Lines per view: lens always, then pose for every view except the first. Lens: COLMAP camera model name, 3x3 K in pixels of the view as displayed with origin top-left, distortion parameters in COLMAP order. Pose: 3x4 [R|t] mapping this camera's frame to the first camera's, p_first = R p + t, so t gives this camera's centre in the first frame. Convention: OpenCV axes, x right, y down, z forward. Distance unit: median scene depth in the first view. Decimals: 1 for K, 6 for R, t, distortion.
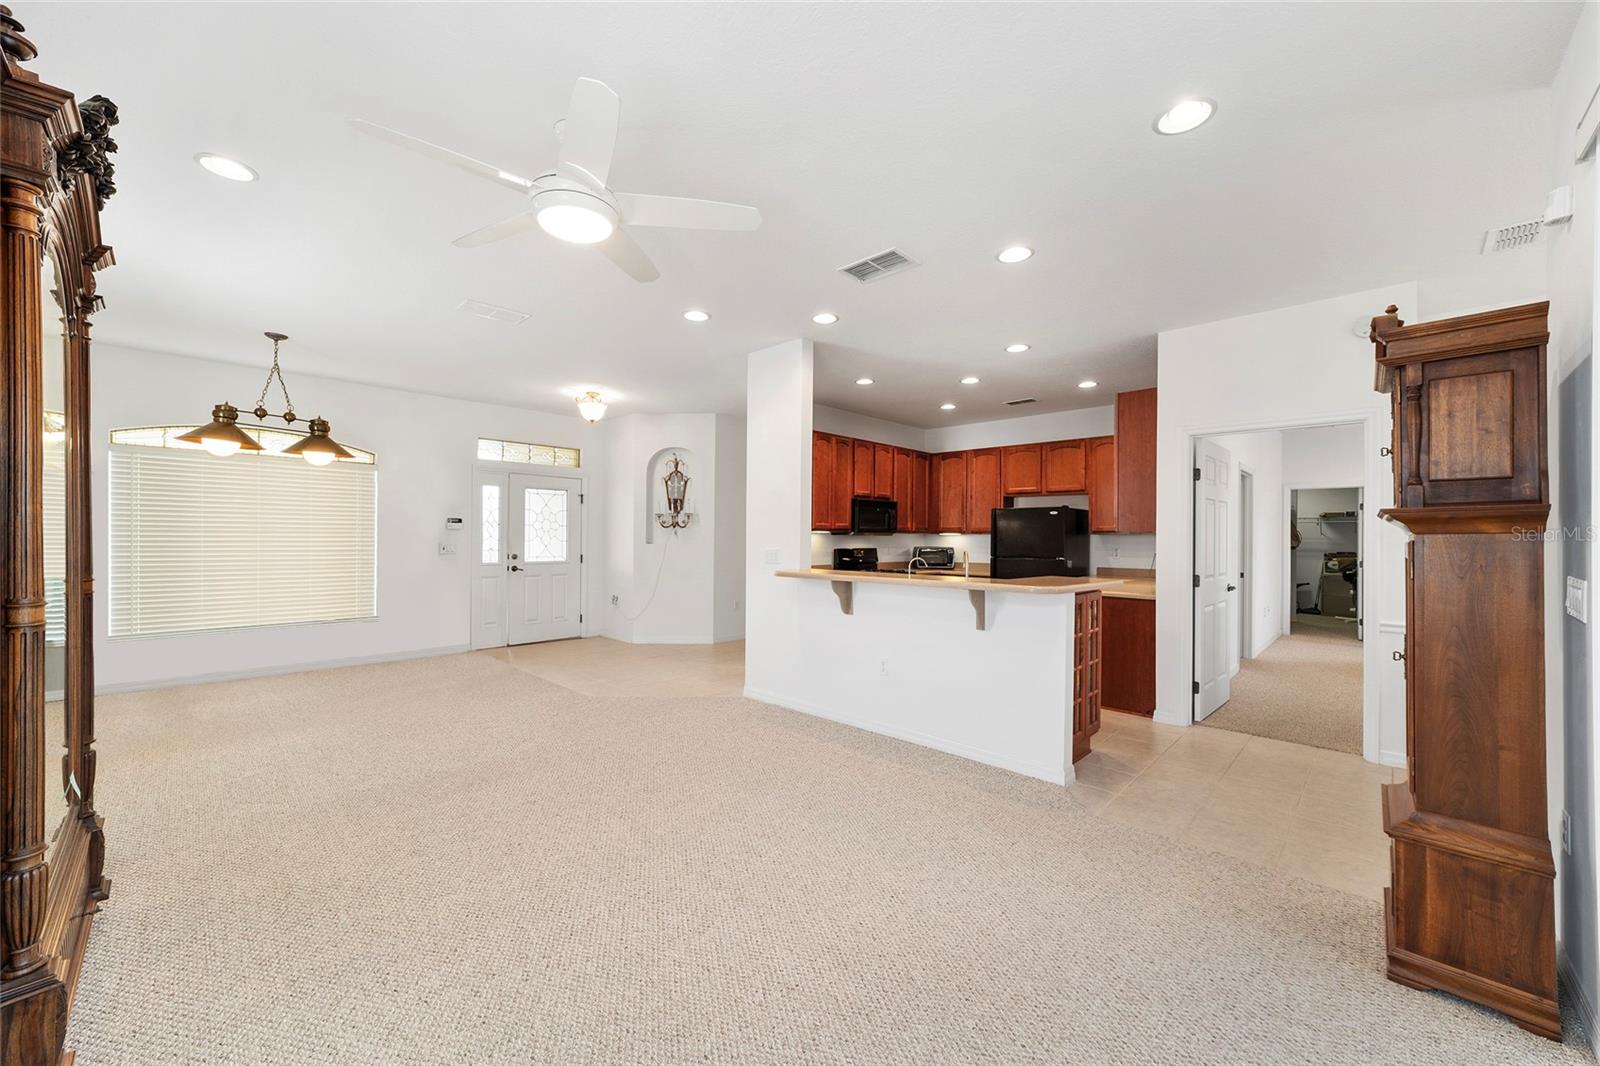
lens RADIAL K [[611.0, 0, 794.4], [0, 611.0, 535.6], [0, 0, 1]] dist [-0.015706, 0.006981]
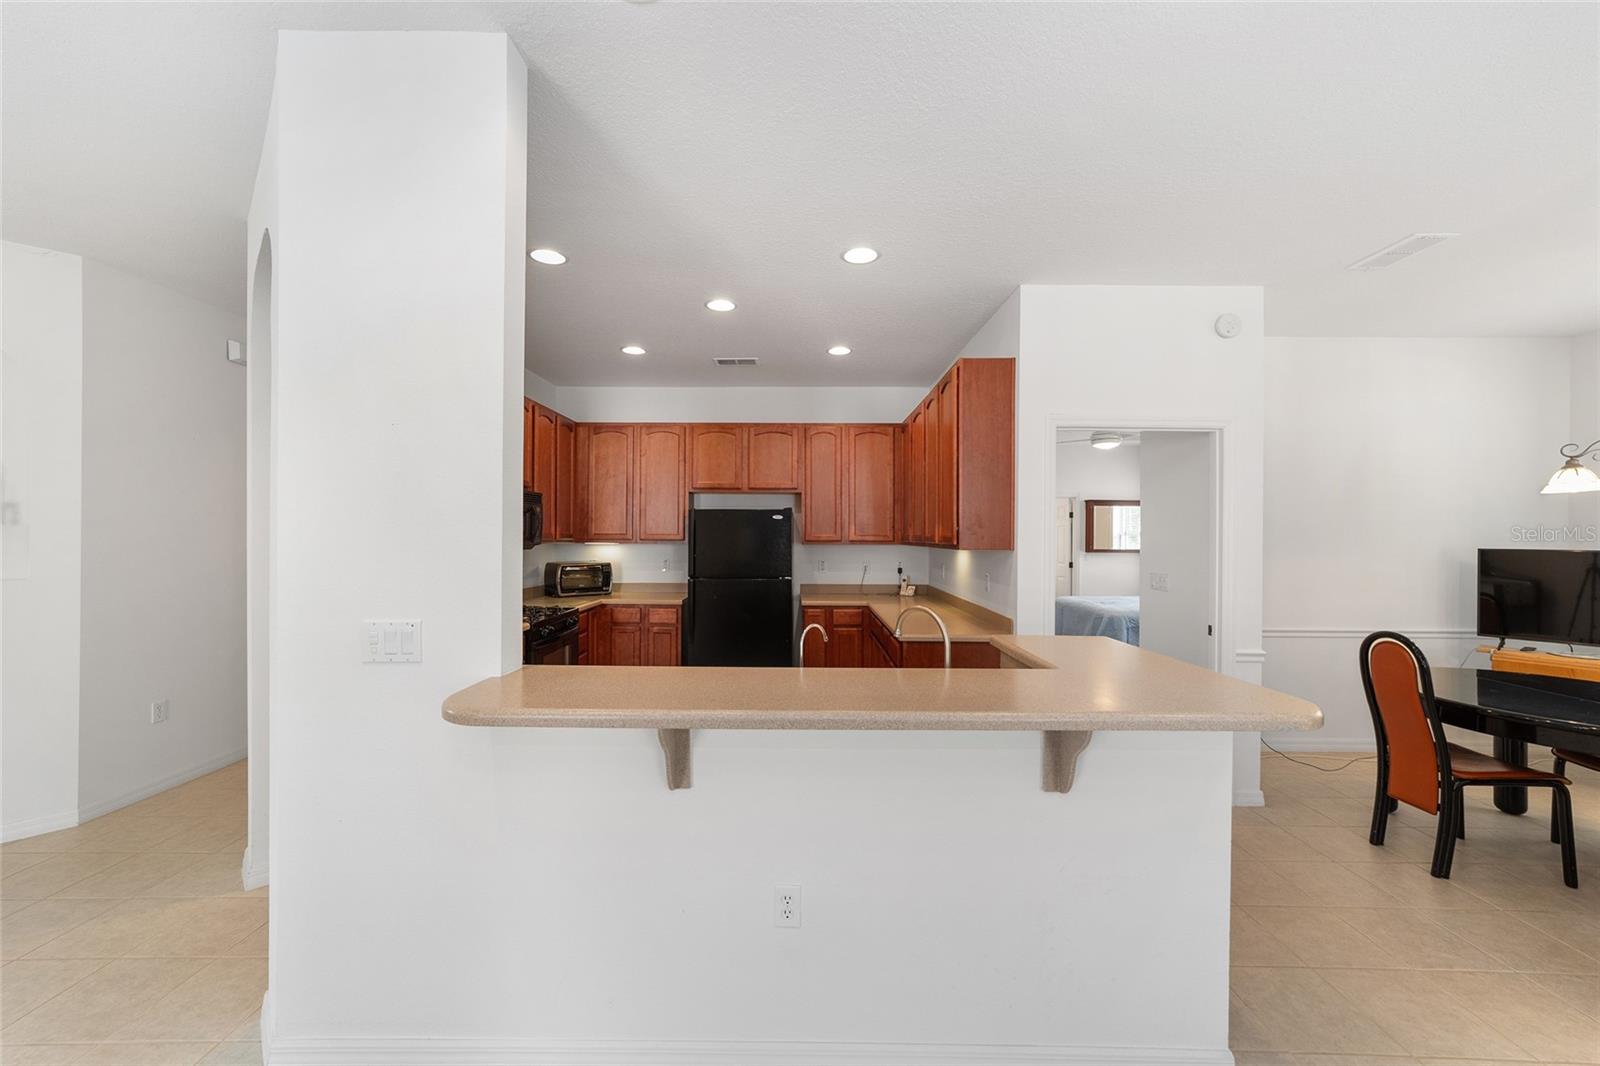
lens RADIAL K [[611.0, 0, 794.4], [0, 611.0, 535.6], [0, 0, 1]] dist [-0.015706, 0.006981]
pose [[0.720139, -0.005736, 0.693806, -0.071957], [-0.001324, 0.999953, 0.009642, -0.019551], [-0.693828, -0.007862, 0.720098, 0.393539]]
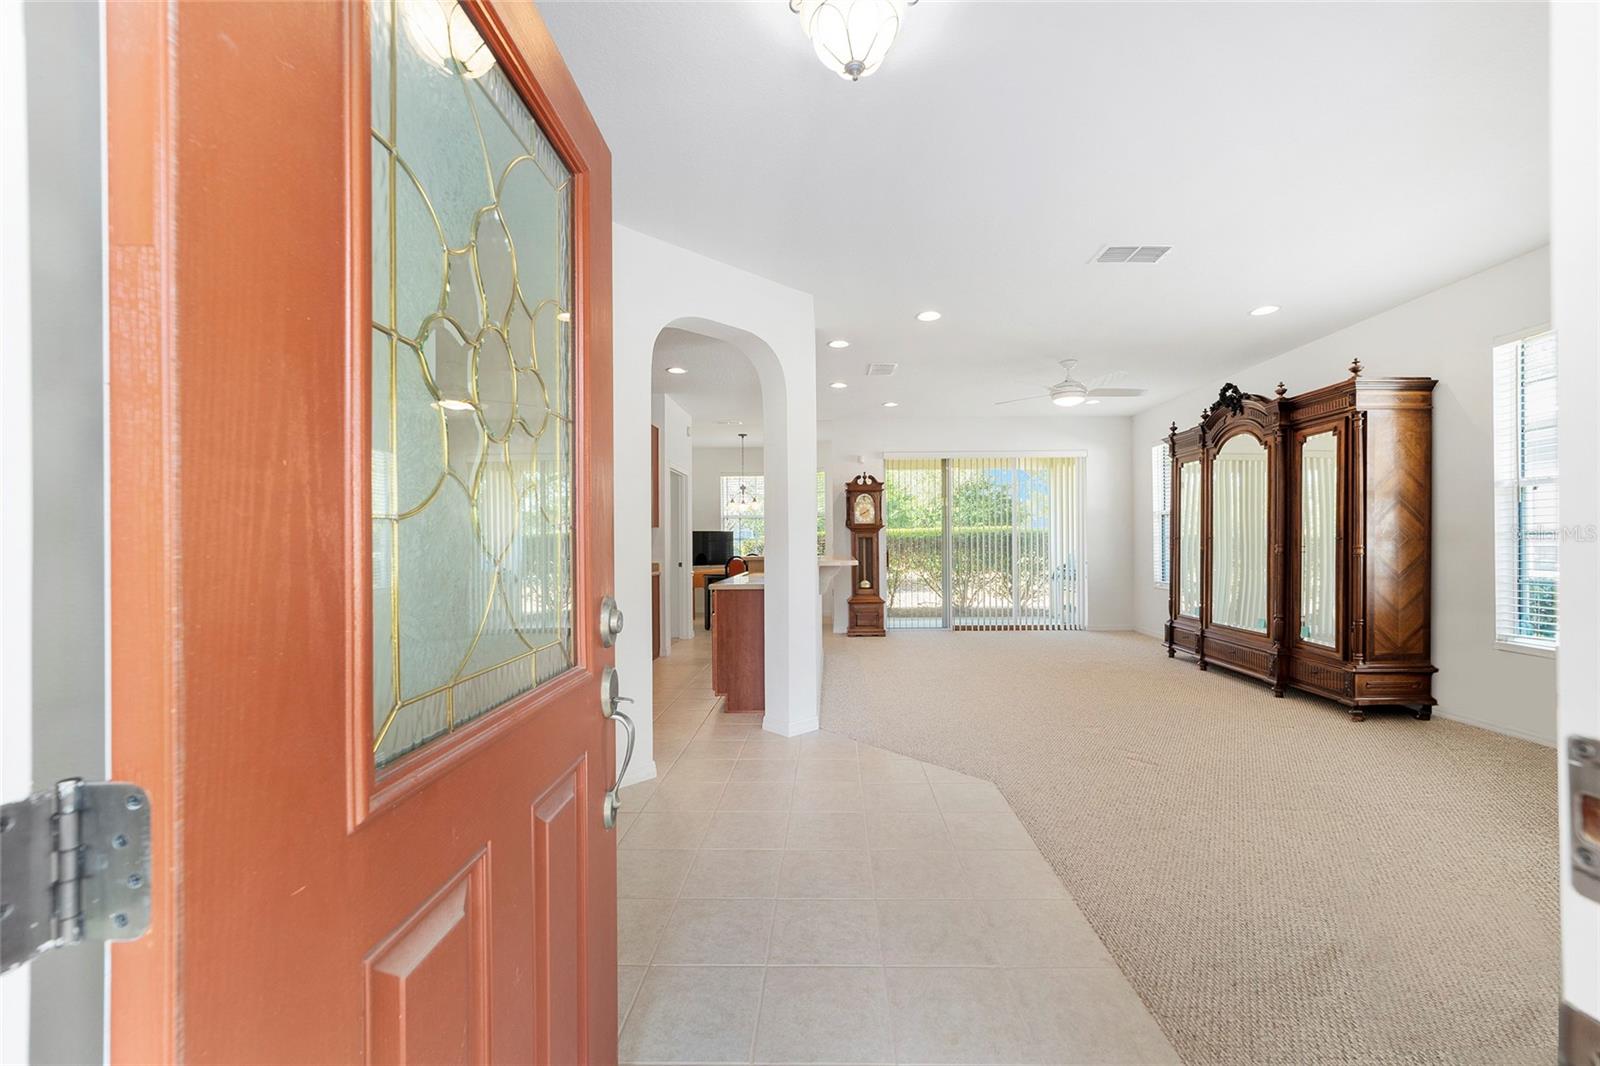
lens RADIAL K [[621.9, 0, 814.1], [0, 621.9, 539.0], [0, 0, 1]] dist [-0.006175, 0.000136]
pose [[-0.684091, -0.000975, 0.729396, -0.454873], [0.000361, 0.999999, 0.001676, 0.011893], [-0.729397, 0.001410, -0.684090, 1.069070]]
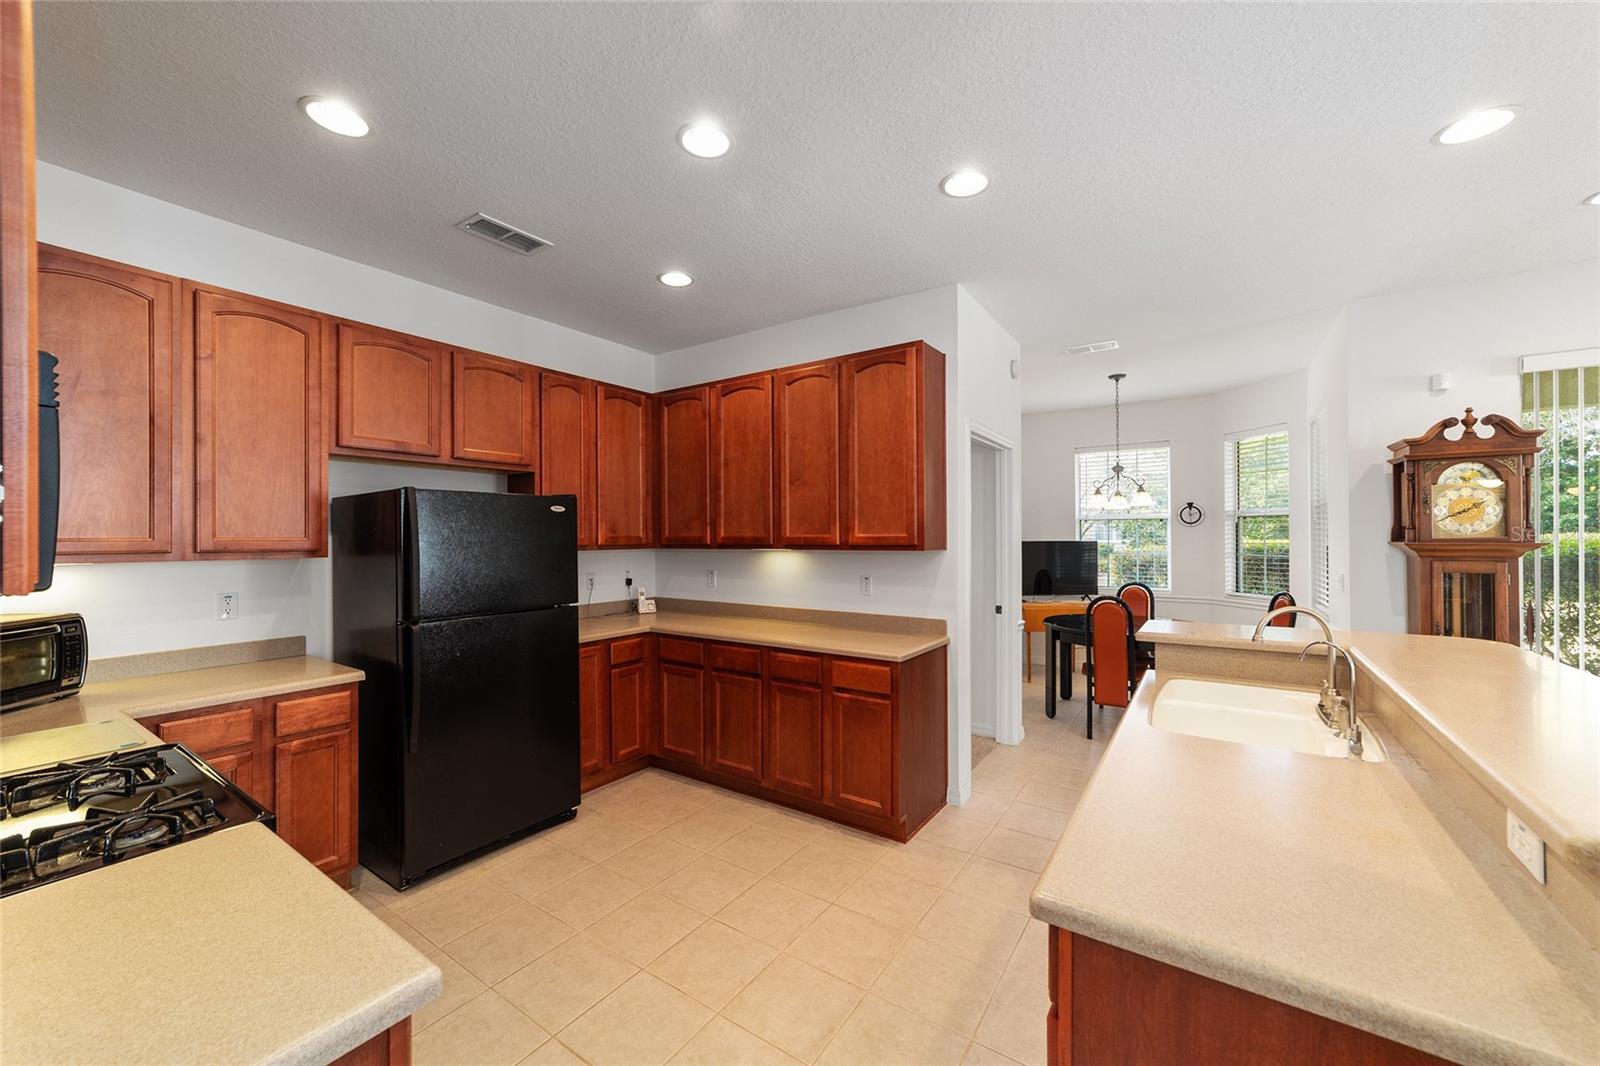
lens RADIAL K [[611.0, 0, 794.4], [0, 611.0, 535.6], [0, 0, 1]] dist [-0.015706, 0.006981]
pose [[-0.174519, -0.005645, 0.984638, -0.060180], [0.000645, 0.999983, 0.005847, -0.017325], [-0.984654, 0.001655, -0.174512, 0.799198]]
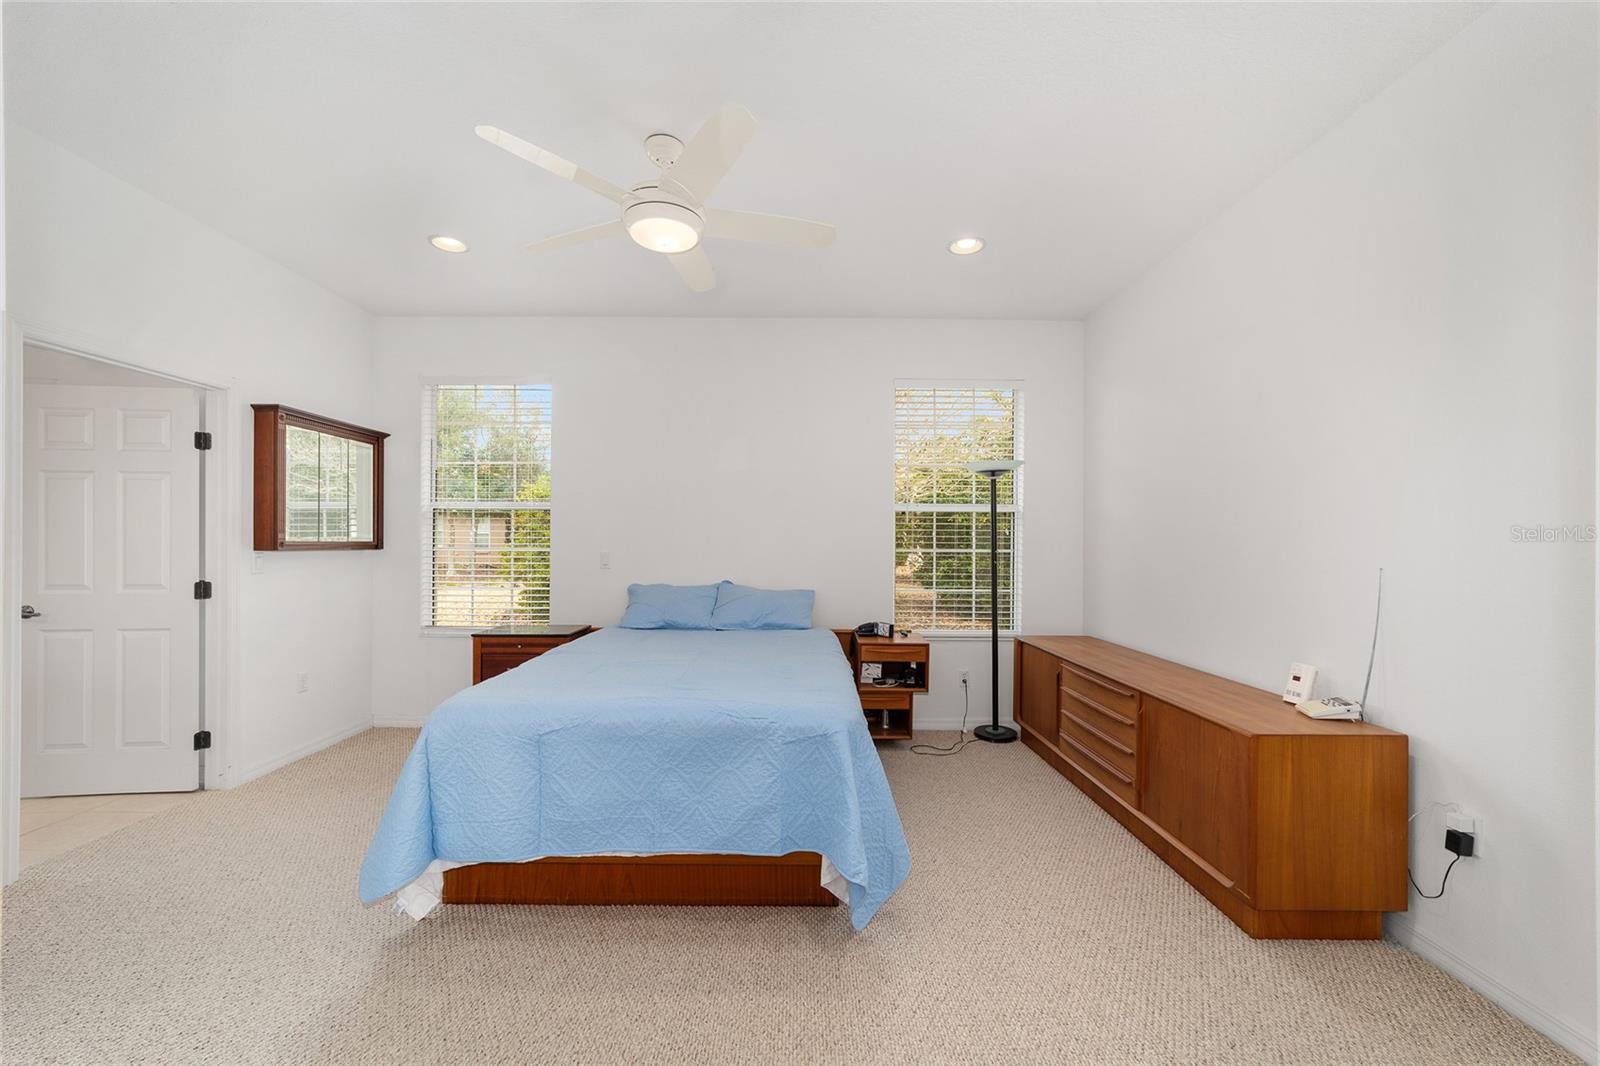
lens RADIAL K [[611.0, 0, 794.4], [0, 611.0, 535.6], [0, 0, 1]] dist [-0.015706, 0.006981]
pose [[-0.700265, -0.005342, 0.713863, 0.621418], [-0.015322, 0.999854, -0.007549, 0.012060], [-0.713718, -0.016224, -0.700245, 0.900159]]
